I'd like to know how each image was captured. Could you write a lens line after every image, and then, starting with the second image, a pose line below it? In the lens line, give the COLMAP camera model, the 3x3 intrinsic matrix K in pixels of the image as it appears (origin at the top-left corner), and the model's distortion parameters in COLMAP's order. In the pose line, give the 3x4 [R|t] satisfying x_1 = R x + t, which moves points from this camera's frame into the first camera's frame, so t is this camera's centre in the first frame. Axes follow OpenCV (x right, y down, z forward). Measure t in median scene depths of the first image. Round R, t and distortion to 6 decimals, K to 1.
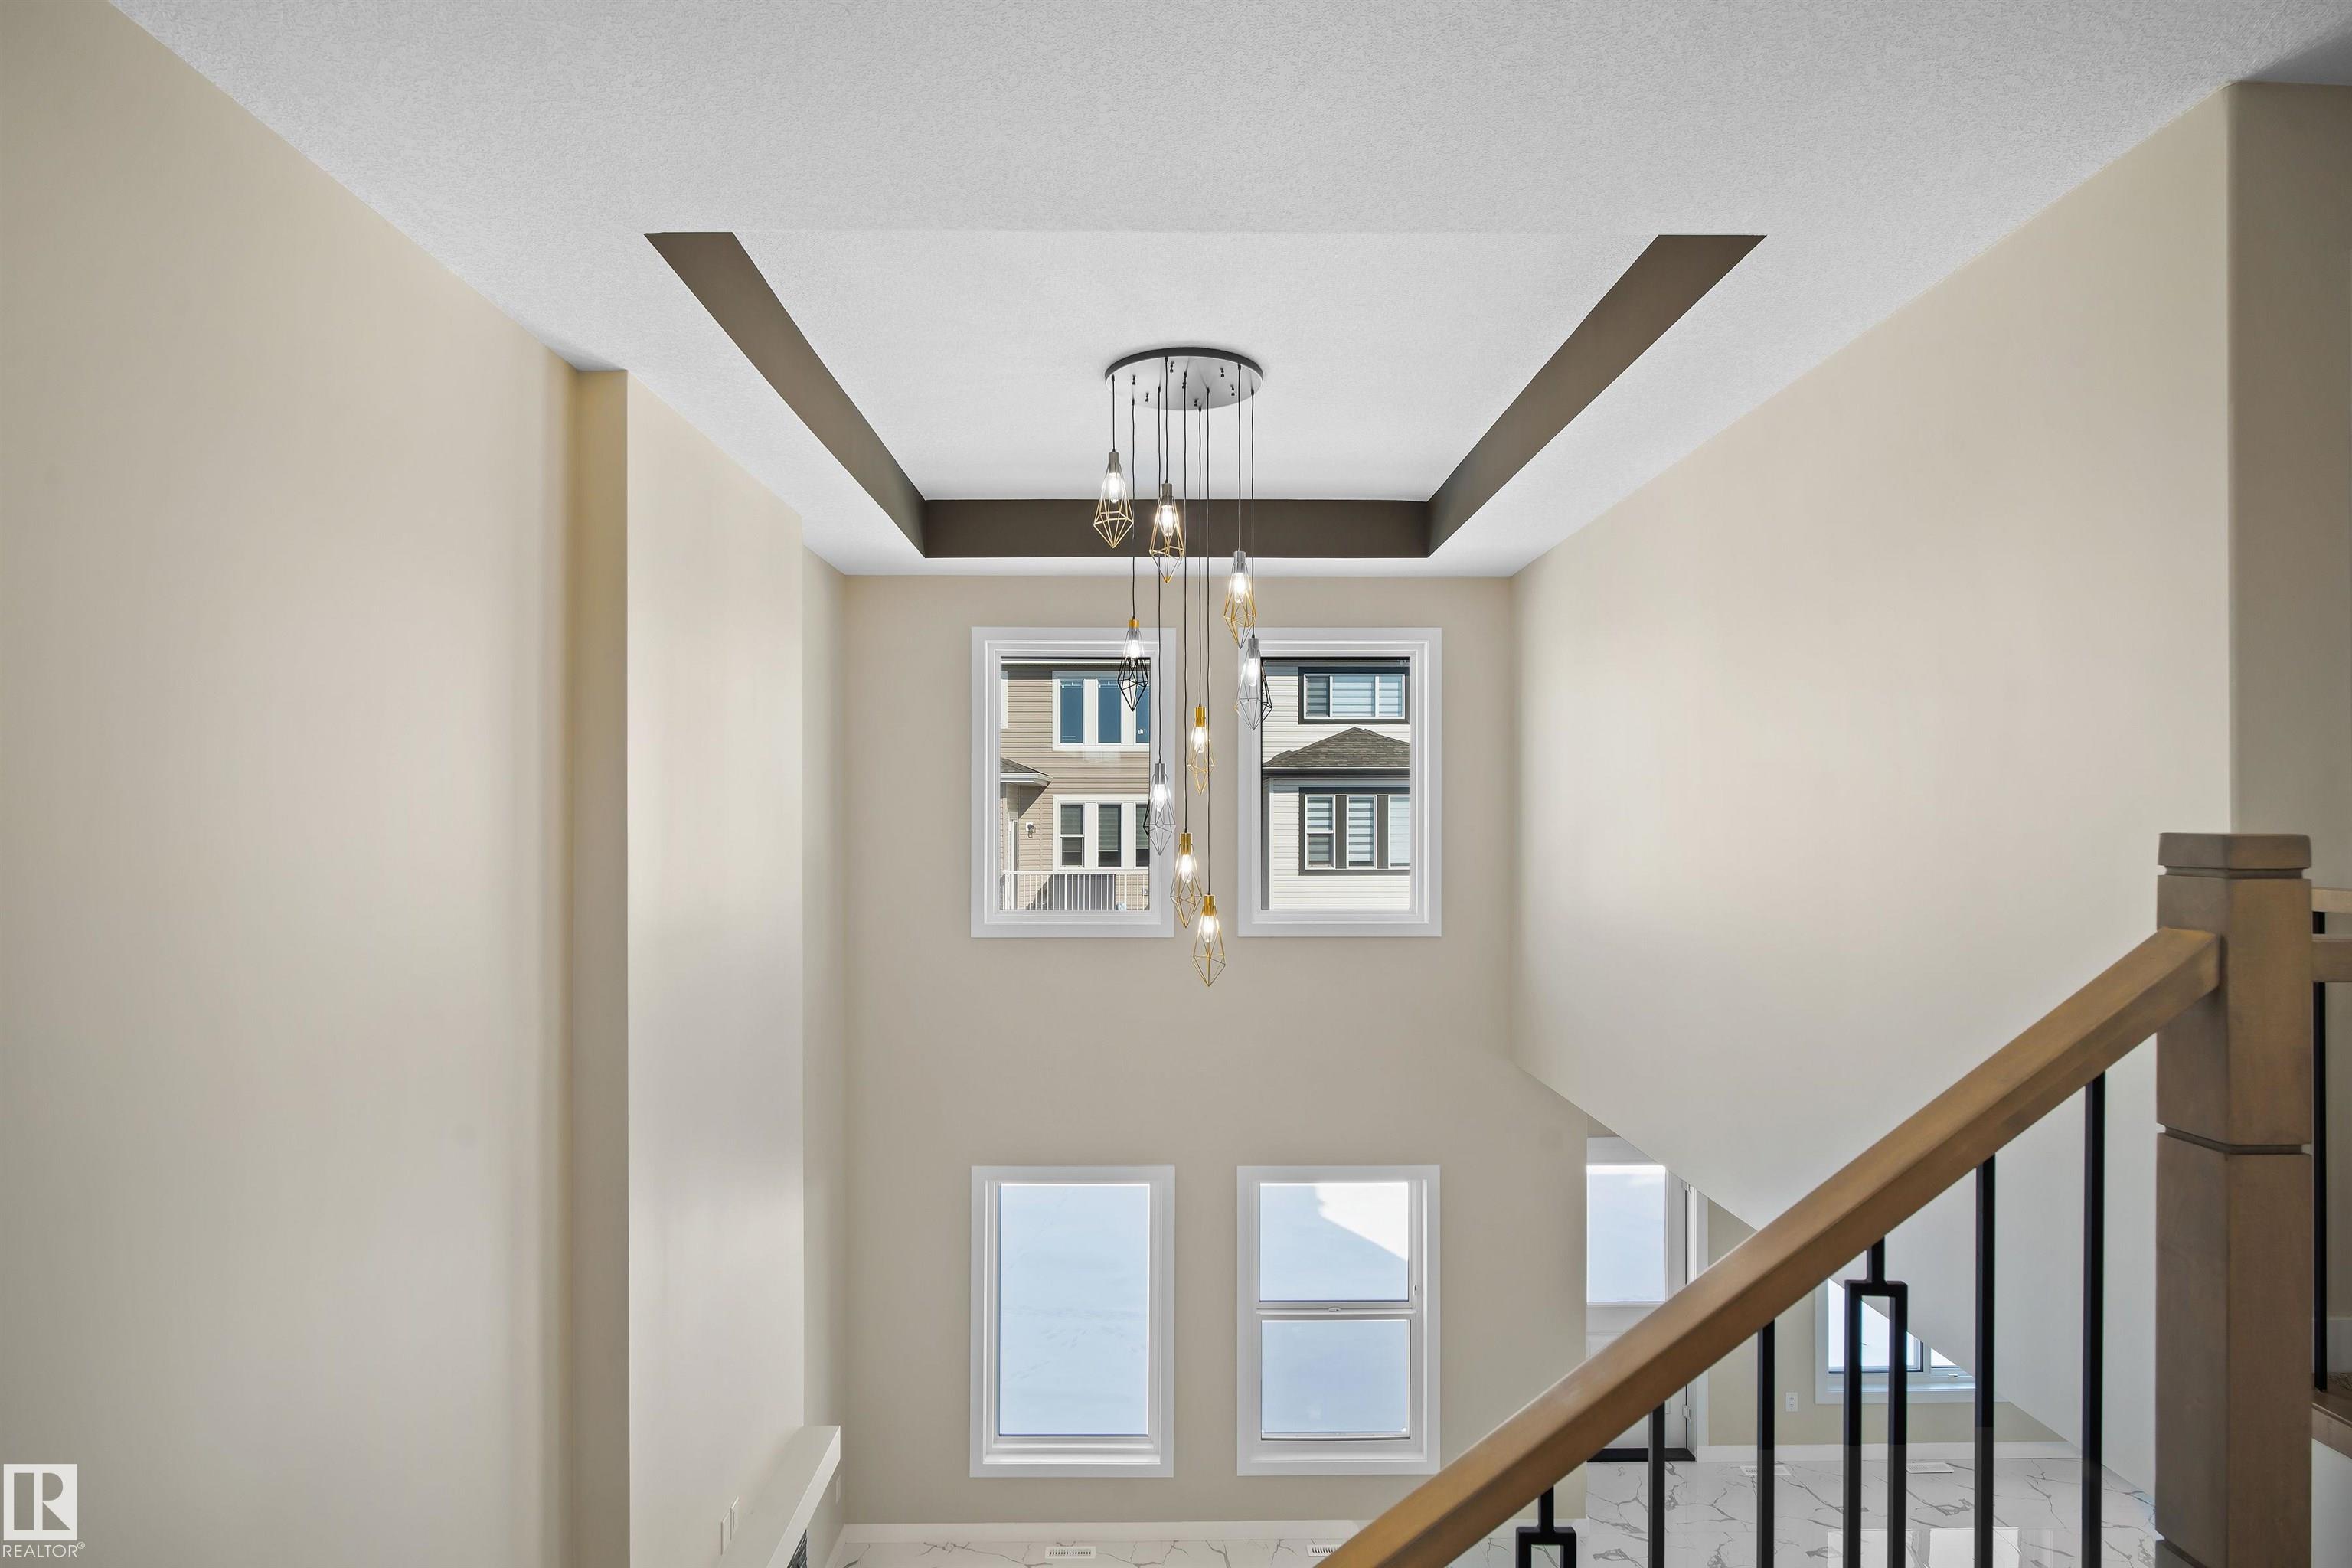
lens RADIAL K [[1222.5, 0, 1169.4], [0, 1222.5, 788.5], [0, 0, 1]] dist [-0.002062, 0.000321]
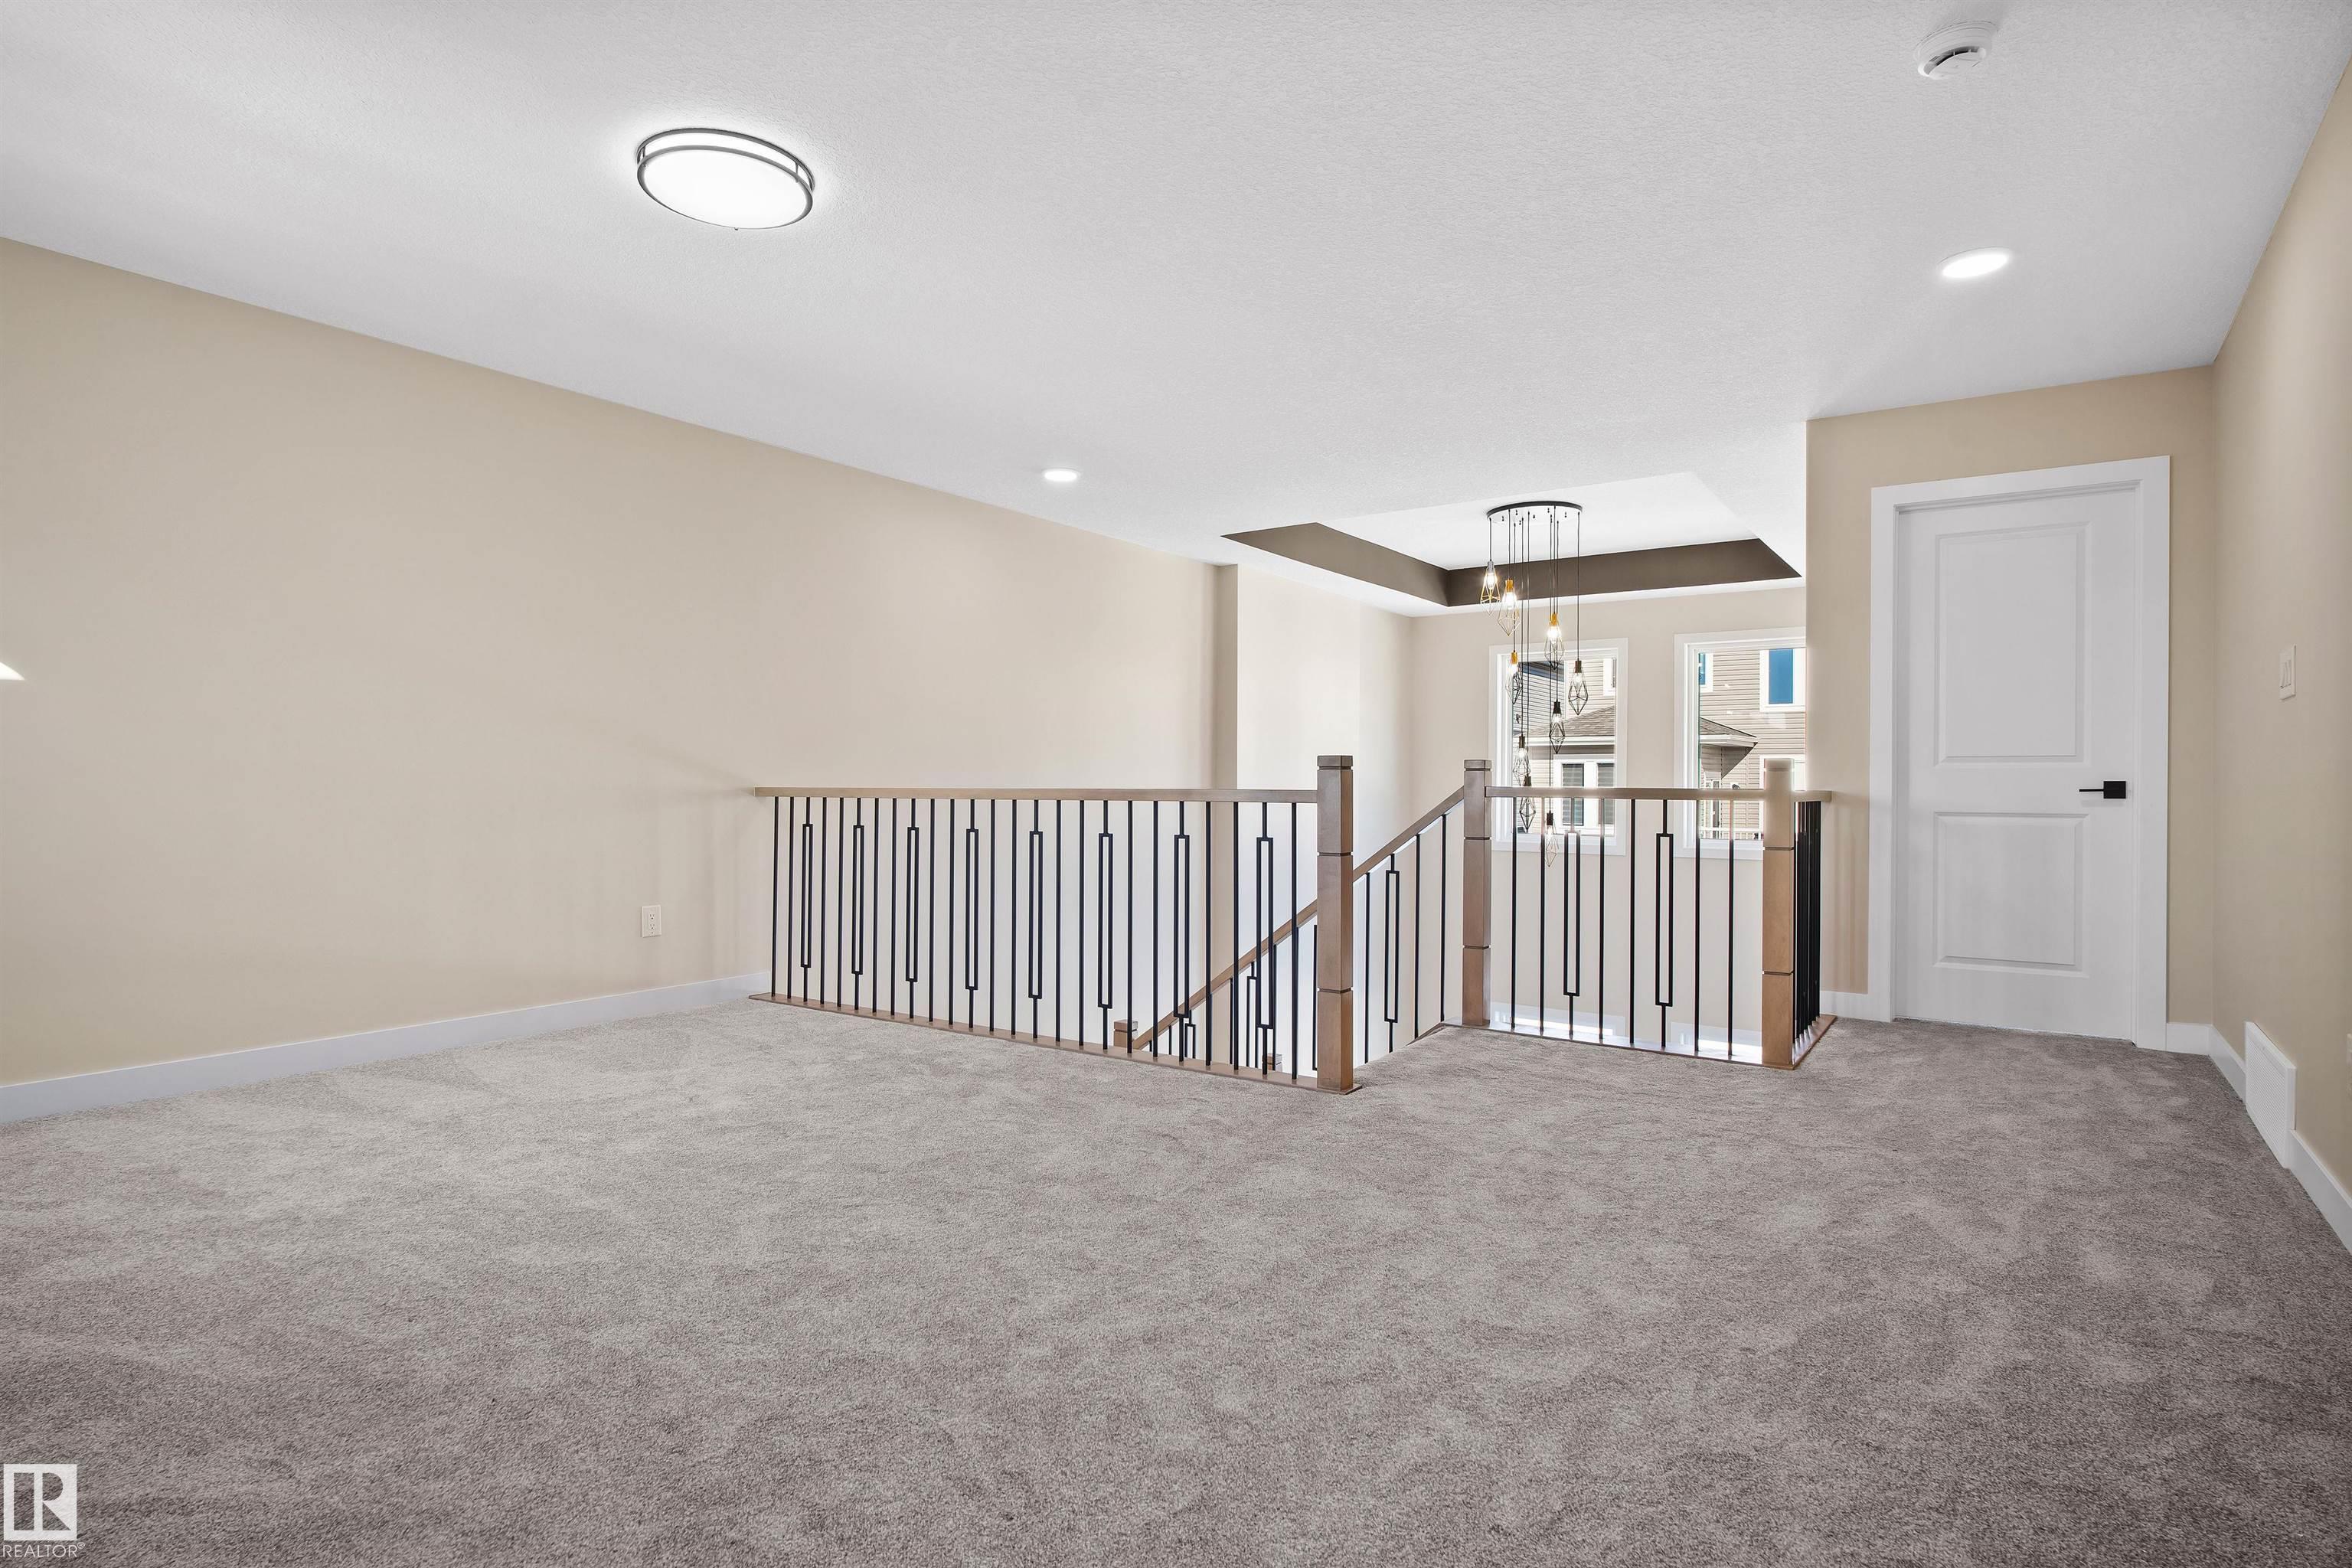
lens RADIAL K [[1243.0, 0, 1189.8], [0, 1243.0, 782.4], [0, 0, 1]] dist [-0.000823, -0.000422]
pose [[0.822328, 0.002073, -0.569010, 0.437369], [0.011851, 0.999714, 0.020769, 0.002386], [0.568890, -0.023823, 0.822068, -0.518991]]
